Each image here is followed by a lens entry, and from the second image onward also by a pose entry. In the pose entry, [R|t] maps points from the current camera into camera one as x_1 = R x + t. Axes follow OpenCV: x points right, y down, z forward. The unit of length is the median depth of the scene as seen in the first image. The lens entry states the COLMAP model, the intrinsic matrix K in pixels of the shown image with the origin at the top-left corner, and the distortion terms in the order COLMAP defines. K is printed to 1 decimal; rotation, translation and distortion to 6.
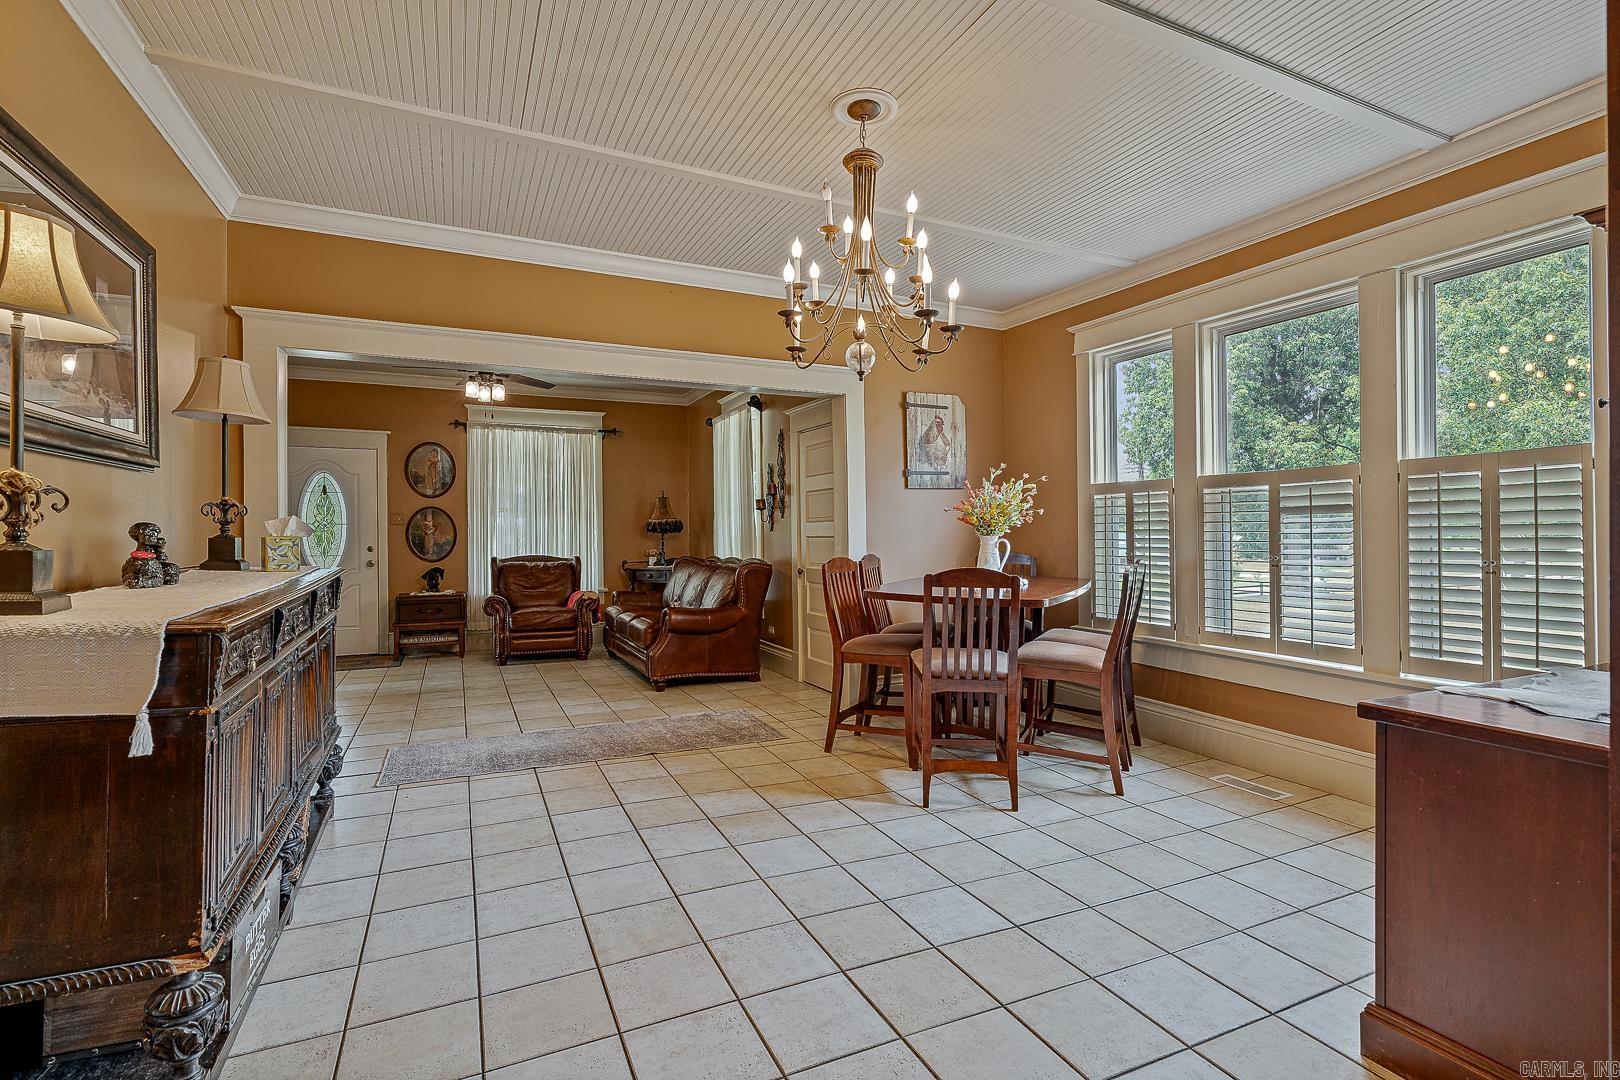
lens RADIAL K [[741.7, 0, 783.9], [0, 741.7, 546.6], [0, 0, 1]] dist [0.002312, -0.001249]
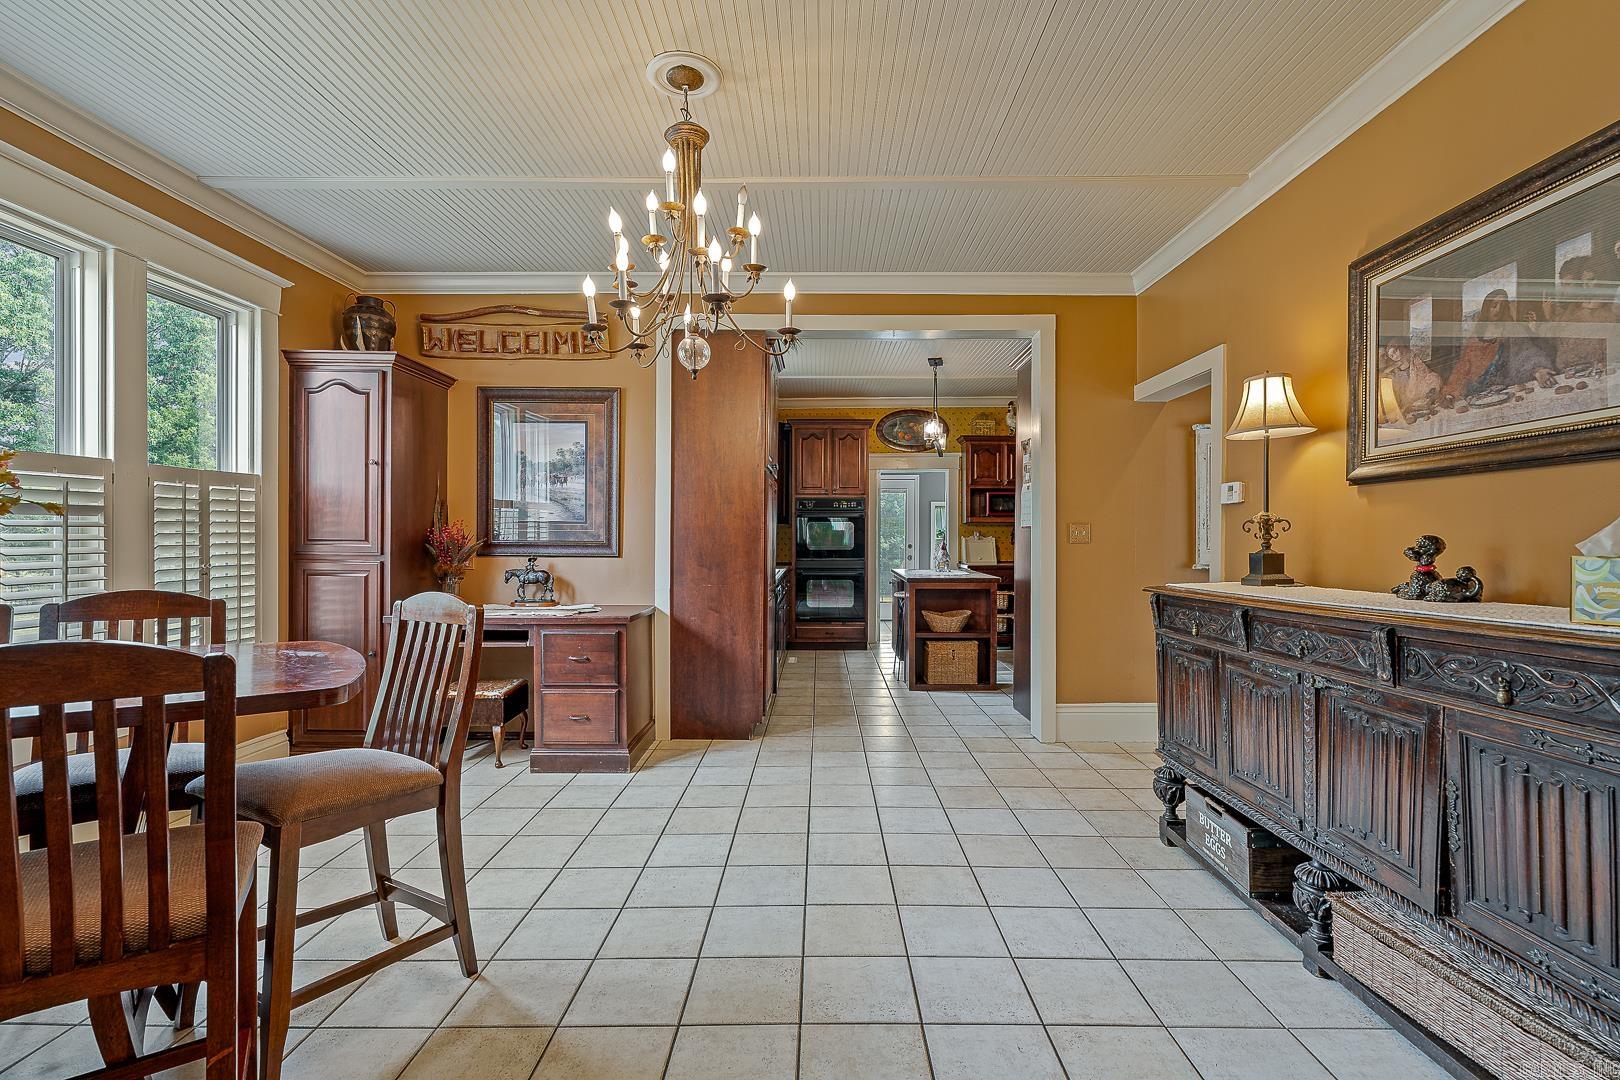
lens RADIAL K [[741.7, 0, 821.2], [0, 741.7, 534.0], [0, 0, 1]] dist [0.002312, -0.001249]
pose [[-0.915288, -0.001712, 0.402797, -0.151777], [0.002808, 0.999940, 0.010632, -0.014541], [-0.402791, 0.010863, -0.915228, 0.651955]]
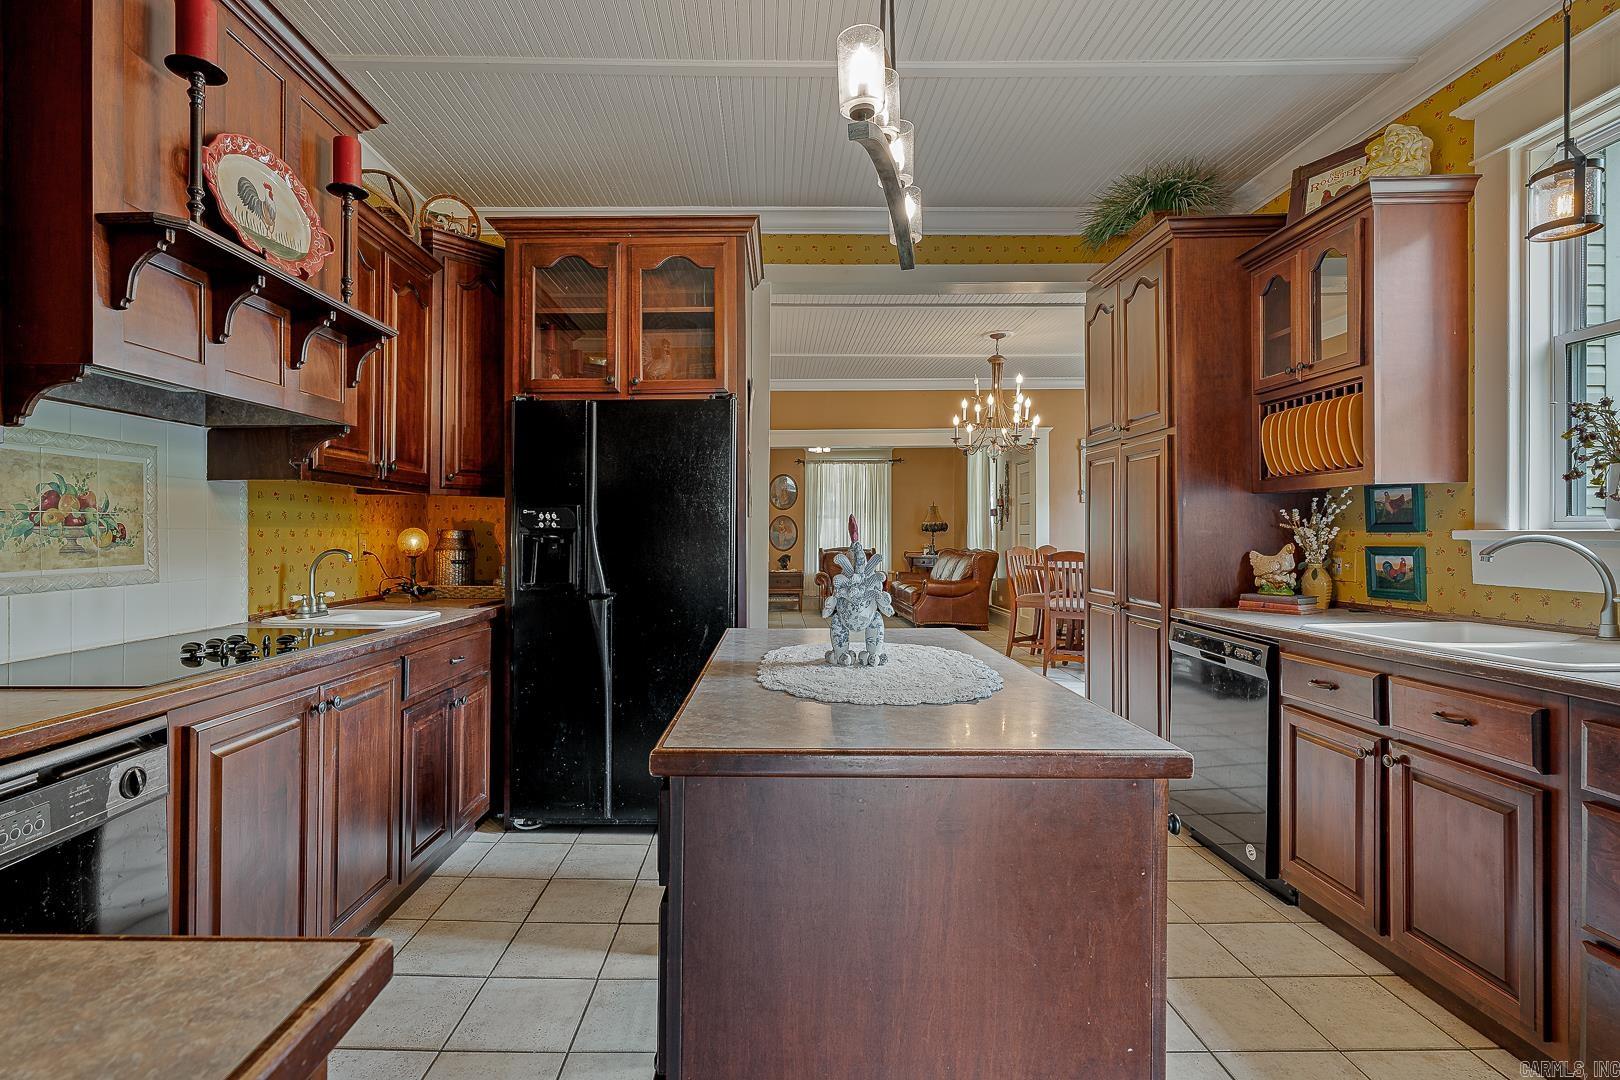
lens RADIAL K [[741.7, 0, 800.8], [0, 741.7, 534.4], [0, 0, 1]] dist [0.002312, -0.001249]
pose [[0.928786, 0.001727, -0.370613, 0.138142], [-0.006287, 0.999919, -0.011097, 0.004070], [0.370564, 0.012637, 0.928721, -0.438585]]
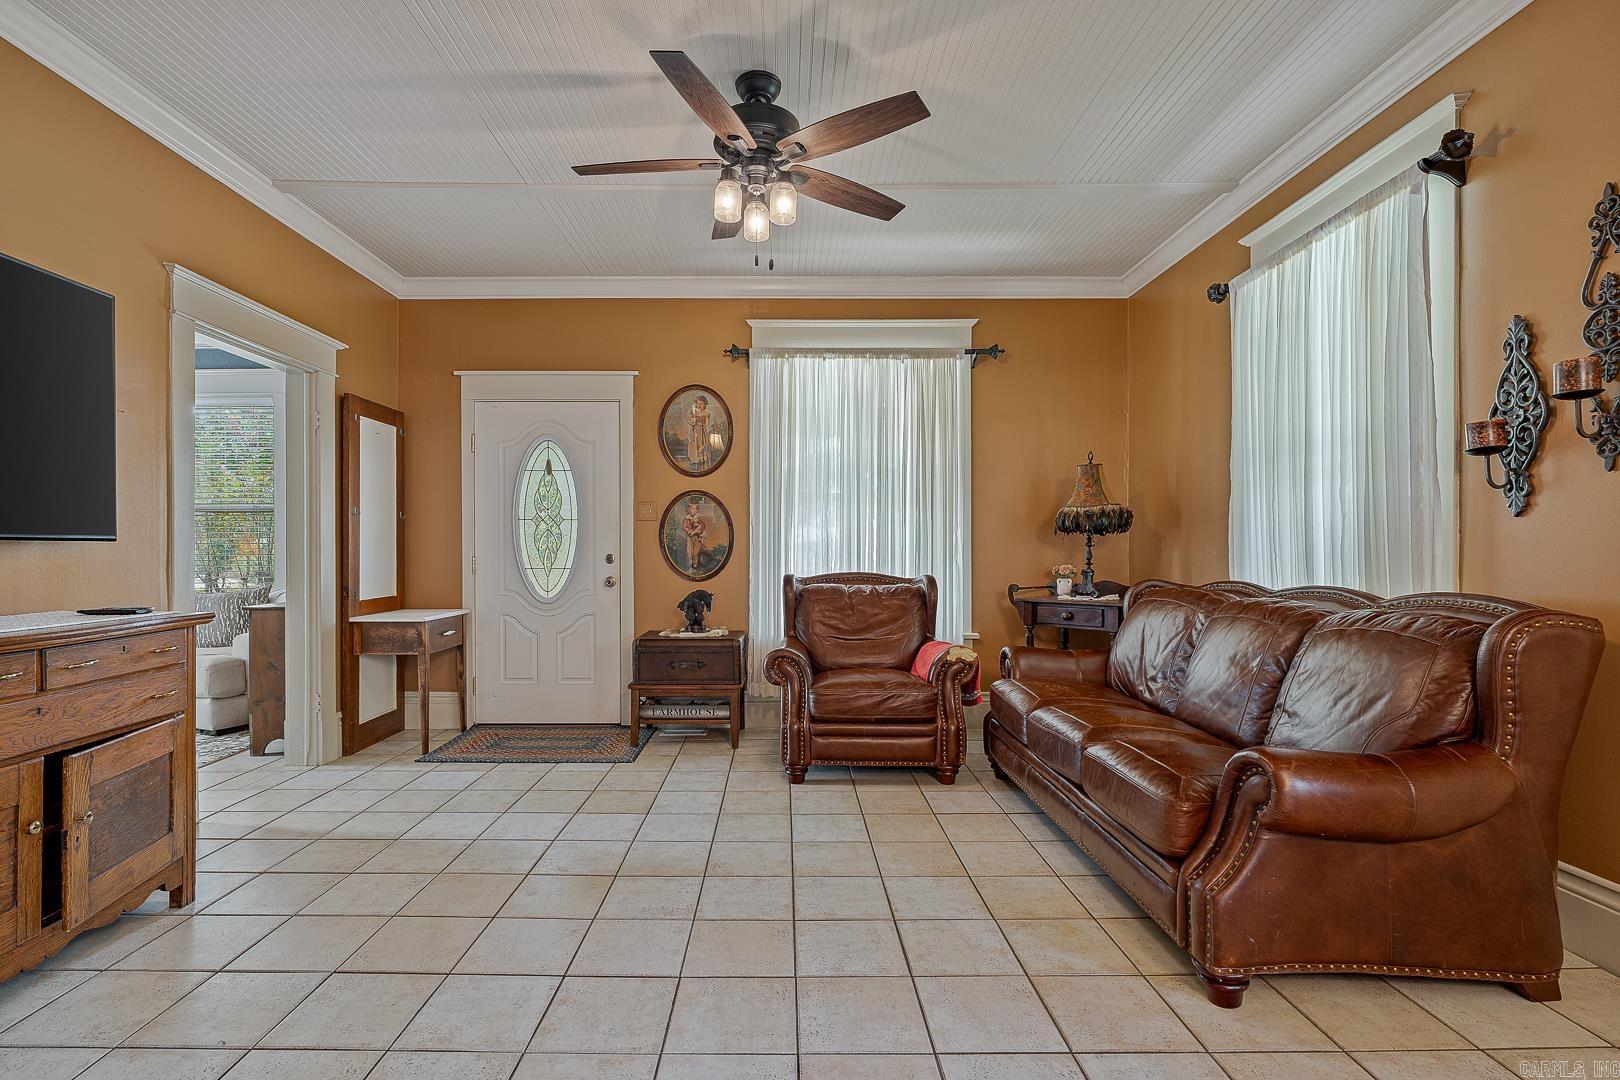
lens RADIAL K [[741.7, 0, 791.0], [0, 741.7, 551.1], [0, 0, 1]] dist [0.002312, -0.001249]
pose [[0.917474, 0.003014, -0.397785, -0.165063], [-0.008036, 0.999908, -0.010958, 0.002007], [0.397715, 0.013250, 0.917413, 0.486277]]
